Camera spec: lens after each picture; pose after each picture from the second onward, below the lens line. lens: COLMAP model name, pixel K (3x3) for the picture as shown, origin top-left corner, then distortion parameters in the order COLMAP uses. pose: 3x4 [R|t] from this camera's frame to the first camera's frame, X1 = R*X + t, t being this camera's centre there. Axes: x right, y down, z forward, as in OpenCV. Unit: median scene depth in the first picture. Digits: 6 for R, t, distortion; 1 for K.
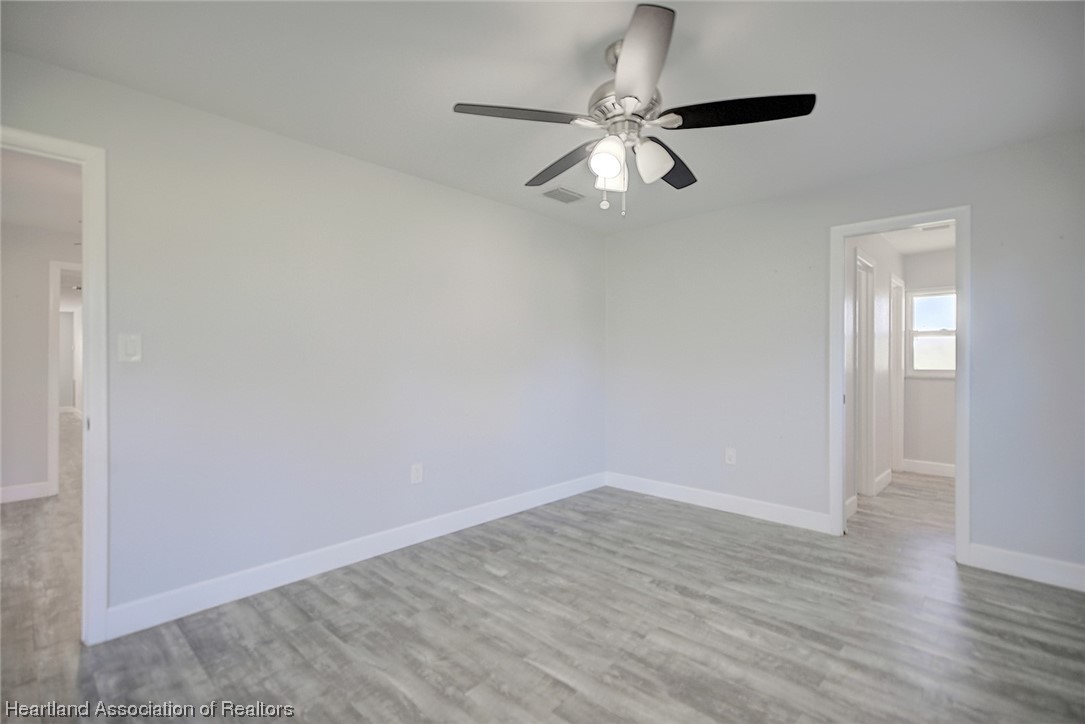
lens RADIAL K [[494.6, 0, 539.7], [0, 494.6, 361.8], [0, 0, 1]] dist [0.003734, -0.001563]
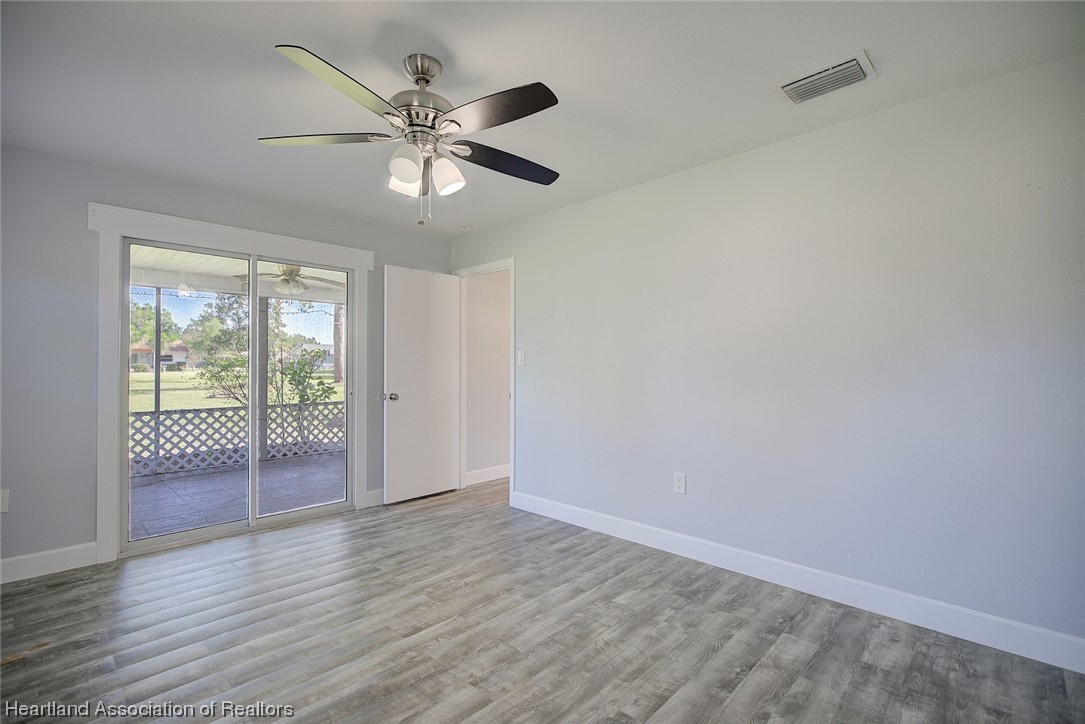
lens RADIAL K [[494.6, 0, 544.5], [0, 494.6, 364.8], [0, 0, 1]] dist [0.003734, -0.001563]
pose [[-0.004925, 0.004534, -0.999978, 0.877835], [-0.000620, 0.999990, 0.004537, -0.007632], [0.999988, 0.000642, -0.004922, 0.921637]]
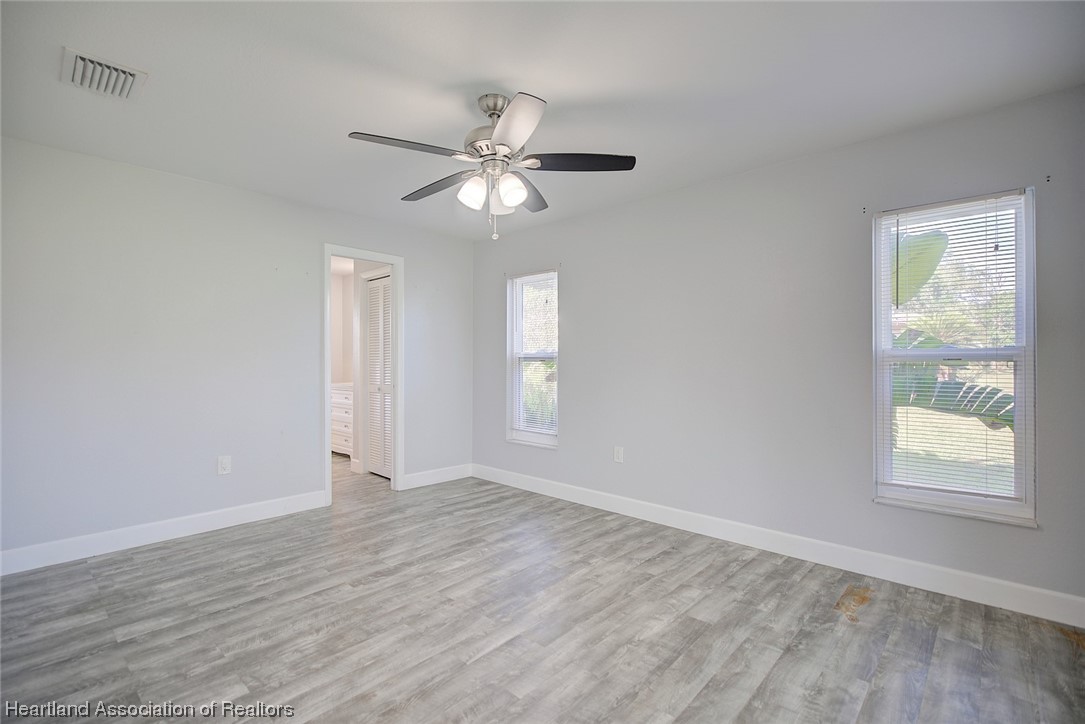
lens RADIAL K [[494.6, 0, 543.5], [0, 494.6, 356.3], [0, 0, 1]] dist [0.003734, -0.001563]
pose [[-0.012420, 0.001342, 0.999922, -0.765994], [0.001524, 0.999998, -0.001323, -0.003792], [-0.999922, 0.001508, -0.012422, 0.653179]]
